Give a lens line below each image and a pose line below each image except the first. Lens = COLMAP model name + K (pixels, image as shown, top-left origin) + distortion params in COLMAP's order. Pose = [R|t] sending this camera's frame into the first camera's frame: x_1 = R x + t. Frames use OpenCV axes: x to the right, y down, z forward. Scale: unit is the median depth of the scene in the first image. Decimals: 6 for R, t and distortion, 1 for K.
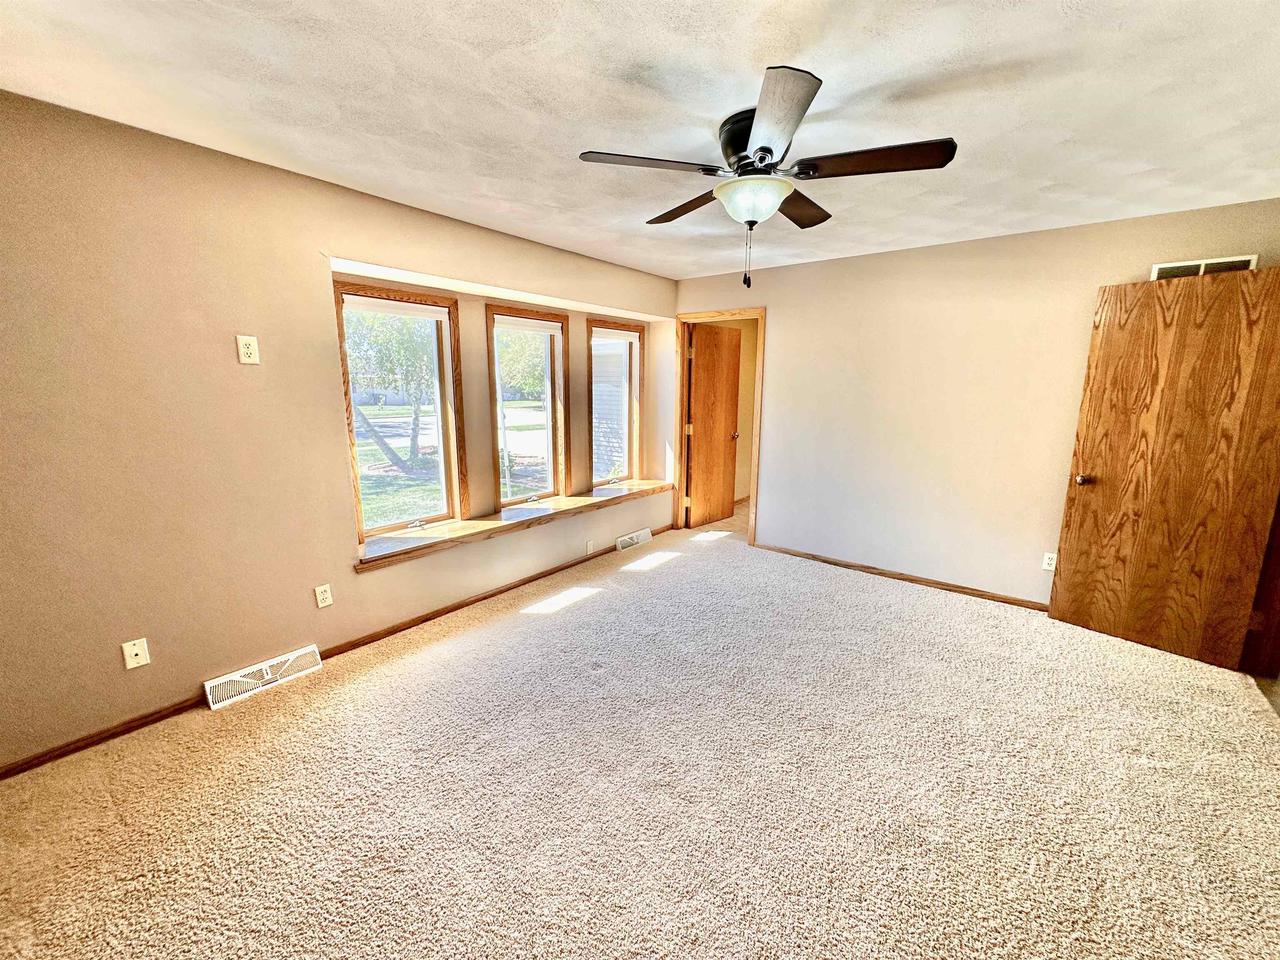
lens RADIAL K [[505.4, 0, 640.0], [0, 505.4, 480.0], [0, 0, 1]] dist [-0.012590, -0.000140]
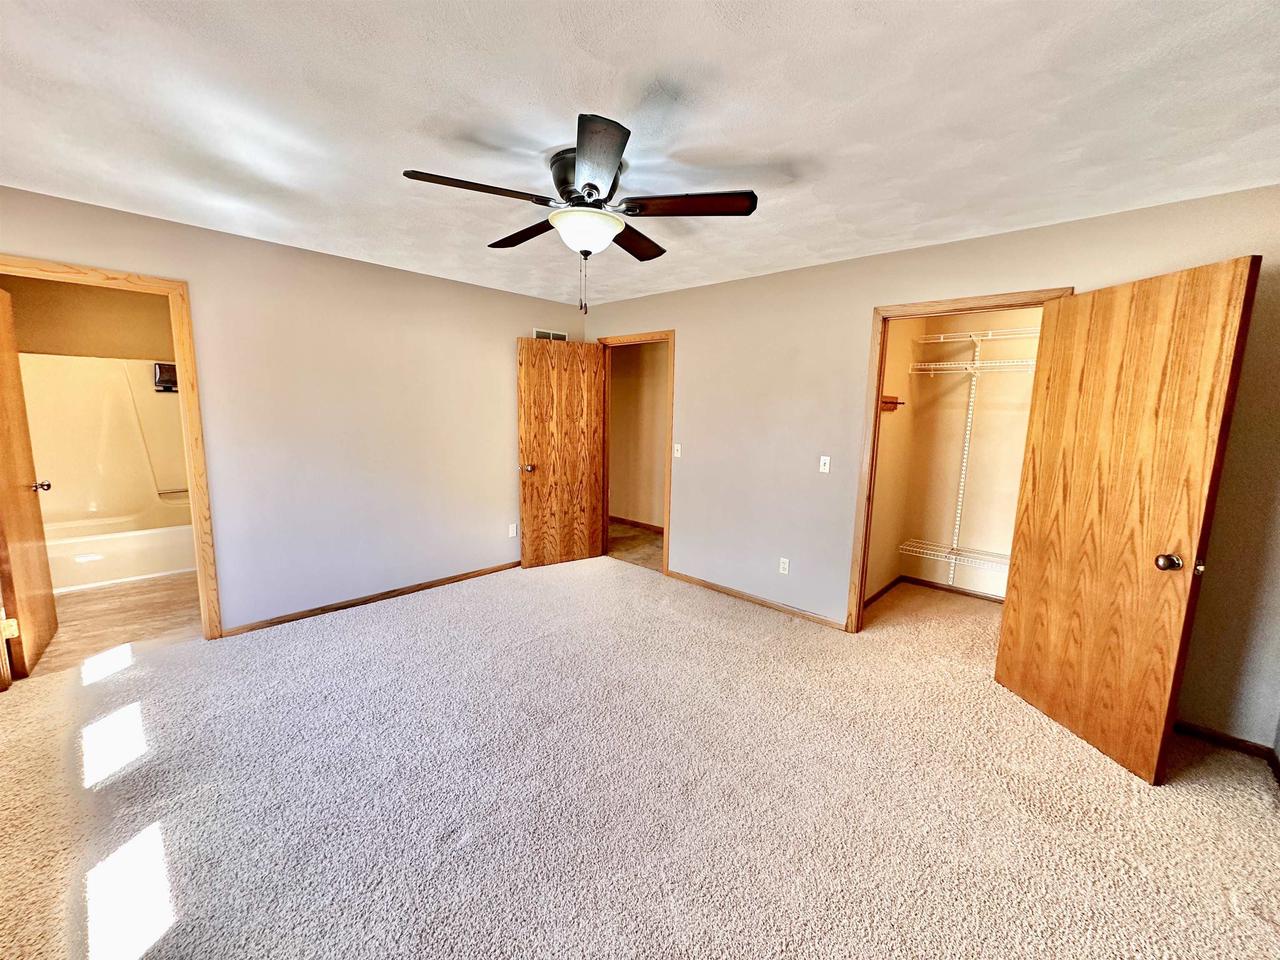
lens RADIAL K [[505.4, 0, 640.0], [0, 505.4, 480.0], [0, 0, 1]] dist [-0.012590, -0.000140]
pose [[0.068773, -0.143191, 0.987303, -0.594596], [0.163835, 0.977831, 0.130405, -0.113017], [-0.984088, 0.152787, 0.090708, 0.593406]]
